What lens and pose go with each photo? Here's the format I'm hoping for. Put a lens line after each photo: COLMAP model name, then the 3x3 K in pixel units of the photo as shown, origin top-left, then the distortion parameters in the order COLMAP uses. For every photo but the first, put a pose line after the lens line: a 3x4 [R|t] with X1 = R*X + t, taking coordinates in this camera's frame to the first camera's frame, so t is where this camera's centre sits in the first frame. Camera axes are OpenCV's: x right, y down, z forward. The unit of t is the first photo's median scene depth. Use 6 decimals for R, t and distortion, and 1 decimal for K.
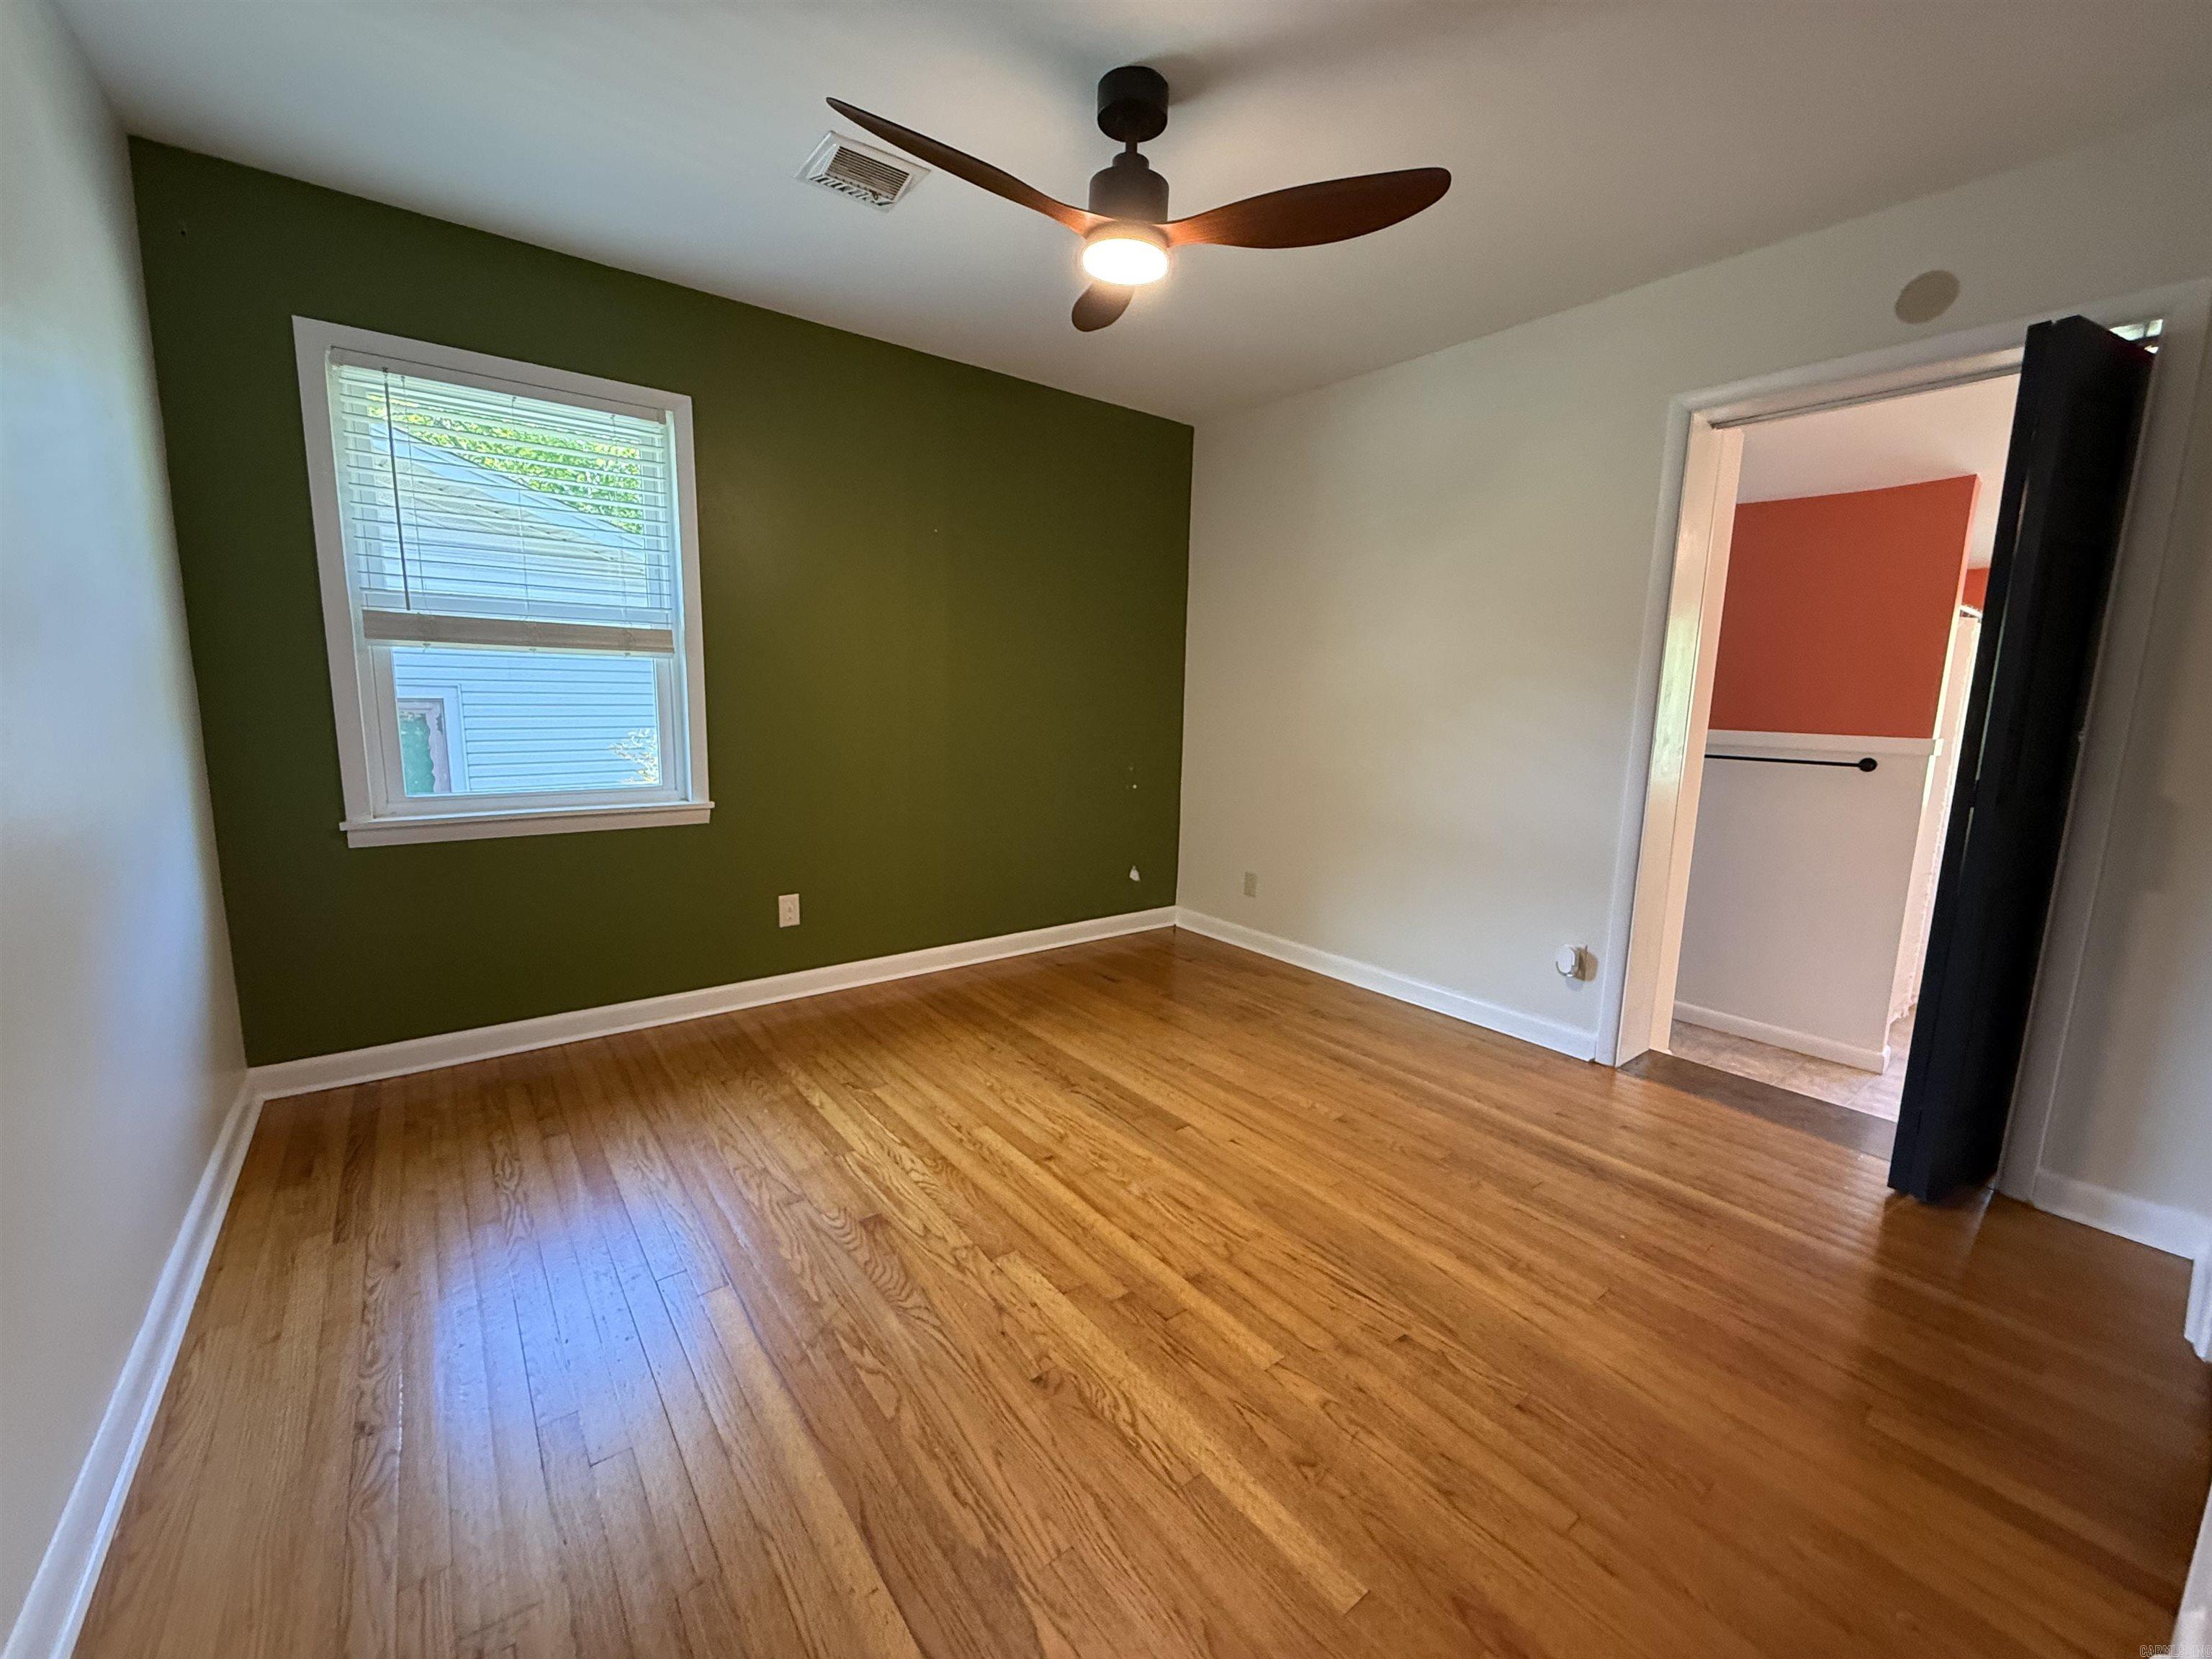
lens RADIAL K [[881.7, 0, 1101.9], [0, 881.7, 825.5], [0, 0, 1]] dist [-0.000003, 0.000620]
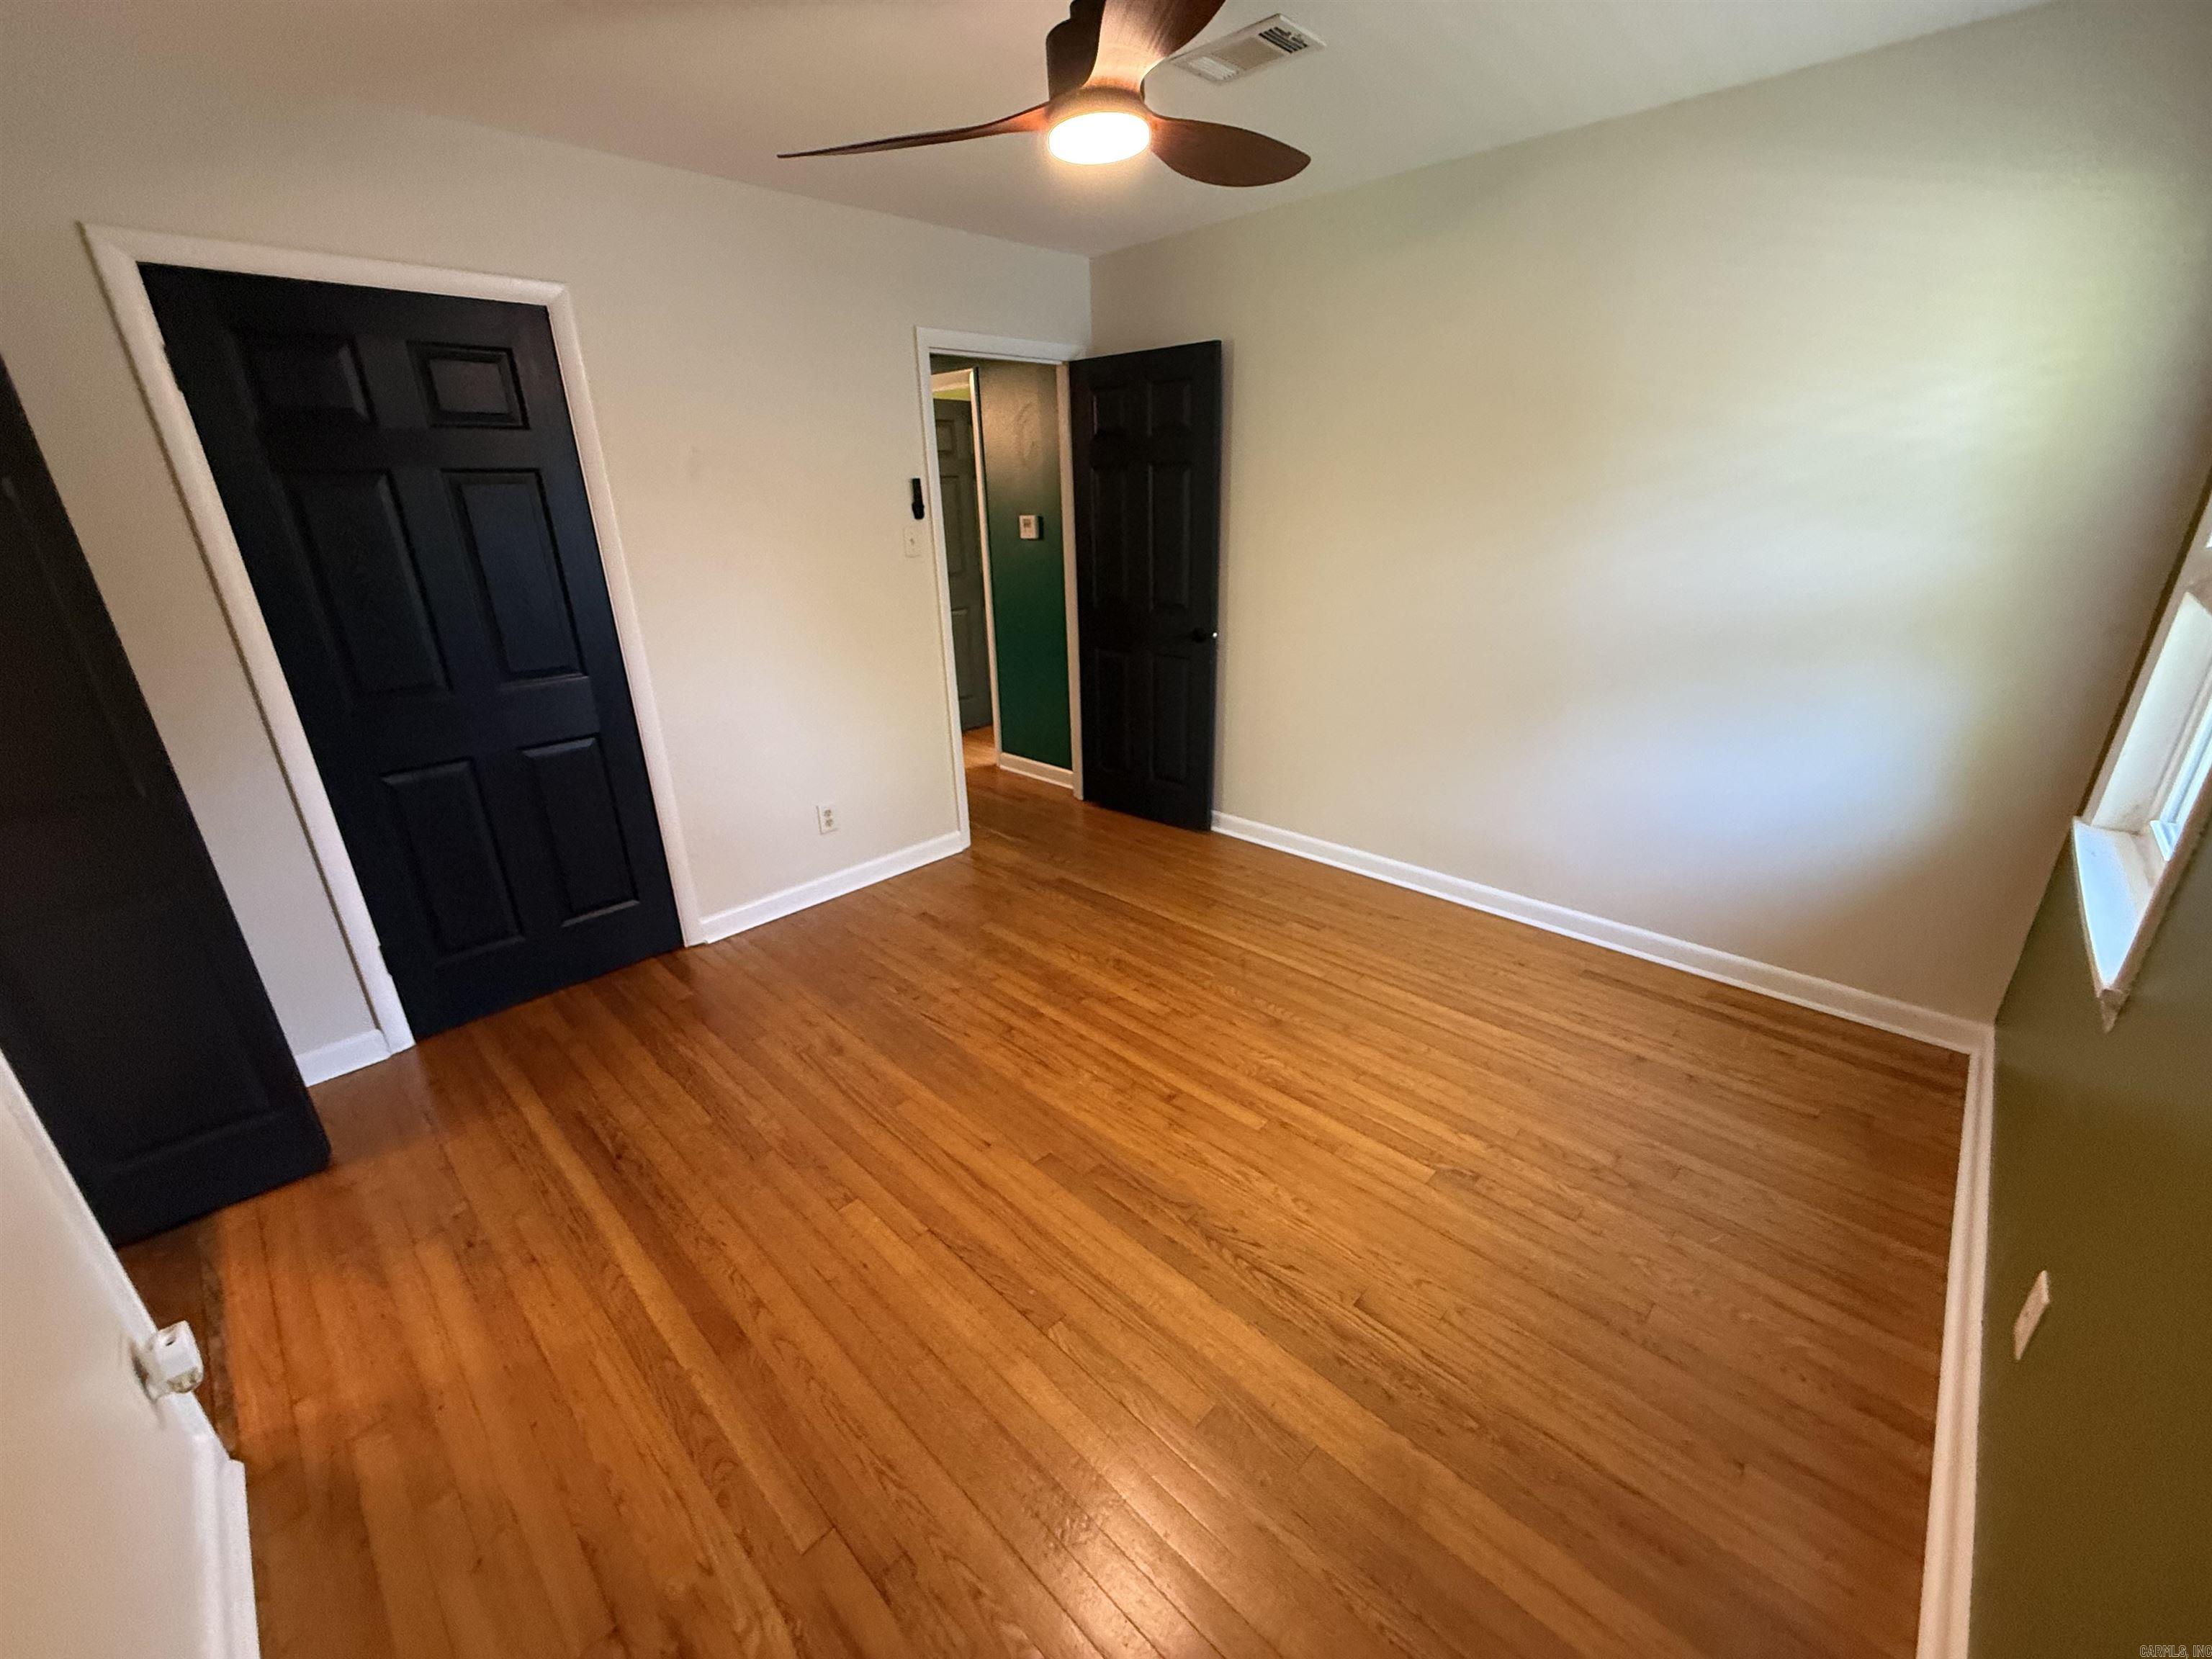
lens RADIAL K [[881.7, 0, 1101.9], [0, 881.7, 825.5], [0, 0, 1]] dist [-0.000003, 0.000620]
pose [[-0.990291, 0.052129, -0.128863, 0.152262], [-0.018223, 0.870337, 0.492119, -0.449426], [0.137808, 0.489689, -0.860937, 1.895696]]
